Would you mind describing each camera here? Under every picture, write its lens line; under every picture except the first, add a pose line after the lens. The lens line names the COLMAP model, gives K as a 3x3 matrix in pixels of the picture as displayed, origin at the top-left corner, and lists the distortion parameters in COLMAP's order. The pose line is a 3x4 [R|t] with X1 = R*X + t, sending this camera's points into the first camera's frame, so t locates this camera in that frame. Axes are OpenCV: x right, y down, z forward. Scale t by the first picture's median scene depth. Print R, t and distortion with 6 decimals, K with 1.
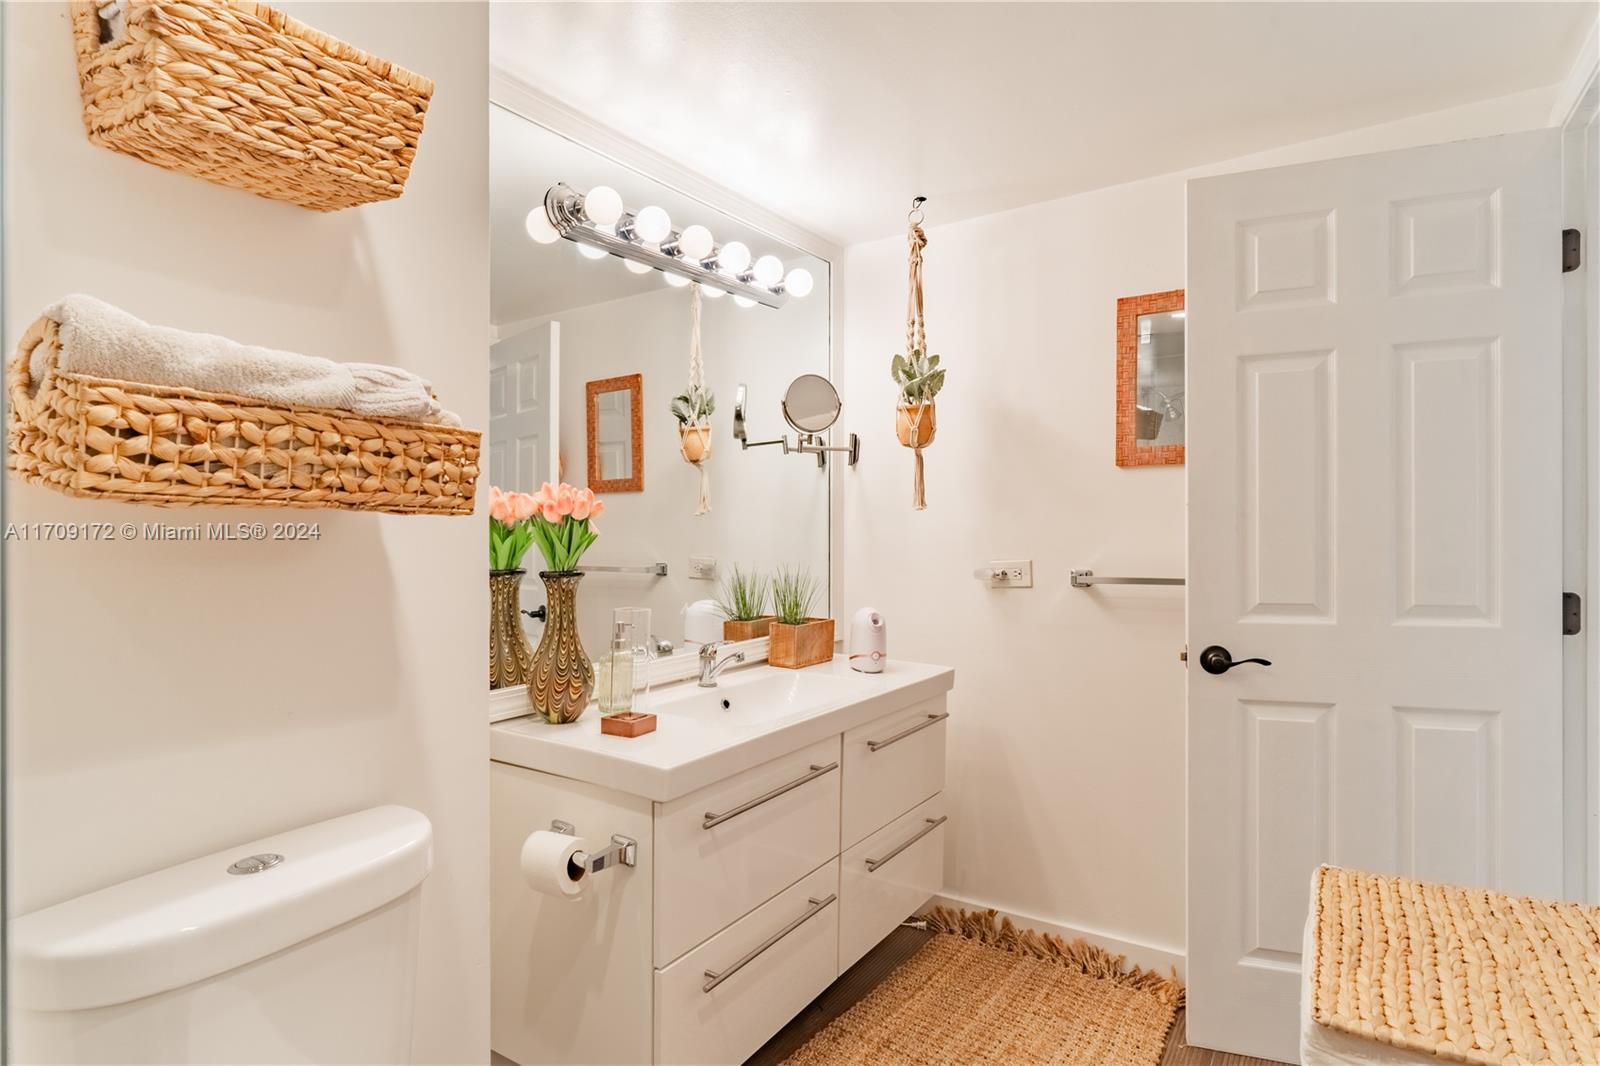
lens RADIAL K [[823.4, 0, 807.6], [0, 823.4, 537.7], [0, 0, 1]] dist [-0.004282, 0.001754]
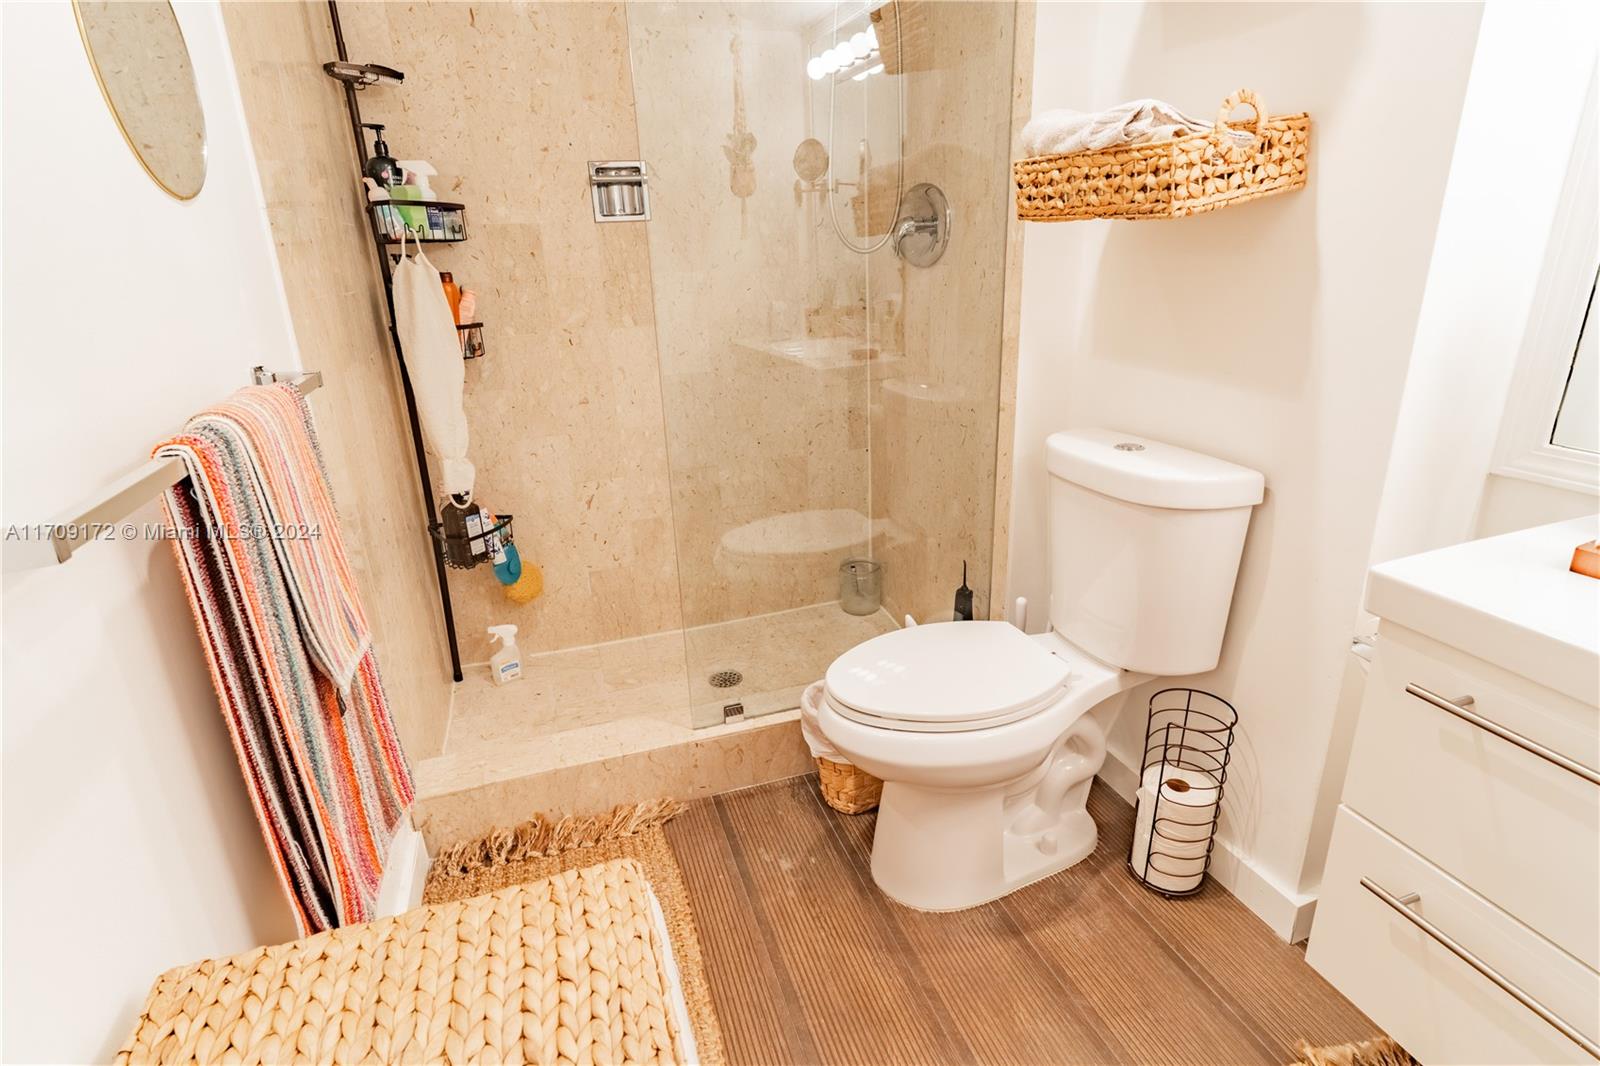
lens RADIAL K [[767.1, 0, 754.8], [0, 767.1, 530.1], [0, 0, 1]] dist [-0.002043, 0.000261]
pose [[-0.650606, 0.283913, -0.704347, 1.117315], [0.021798, 0.934086, 0.356383, -0.016041], [0.759103, 0.216511, -0.613910, 1.645523]]
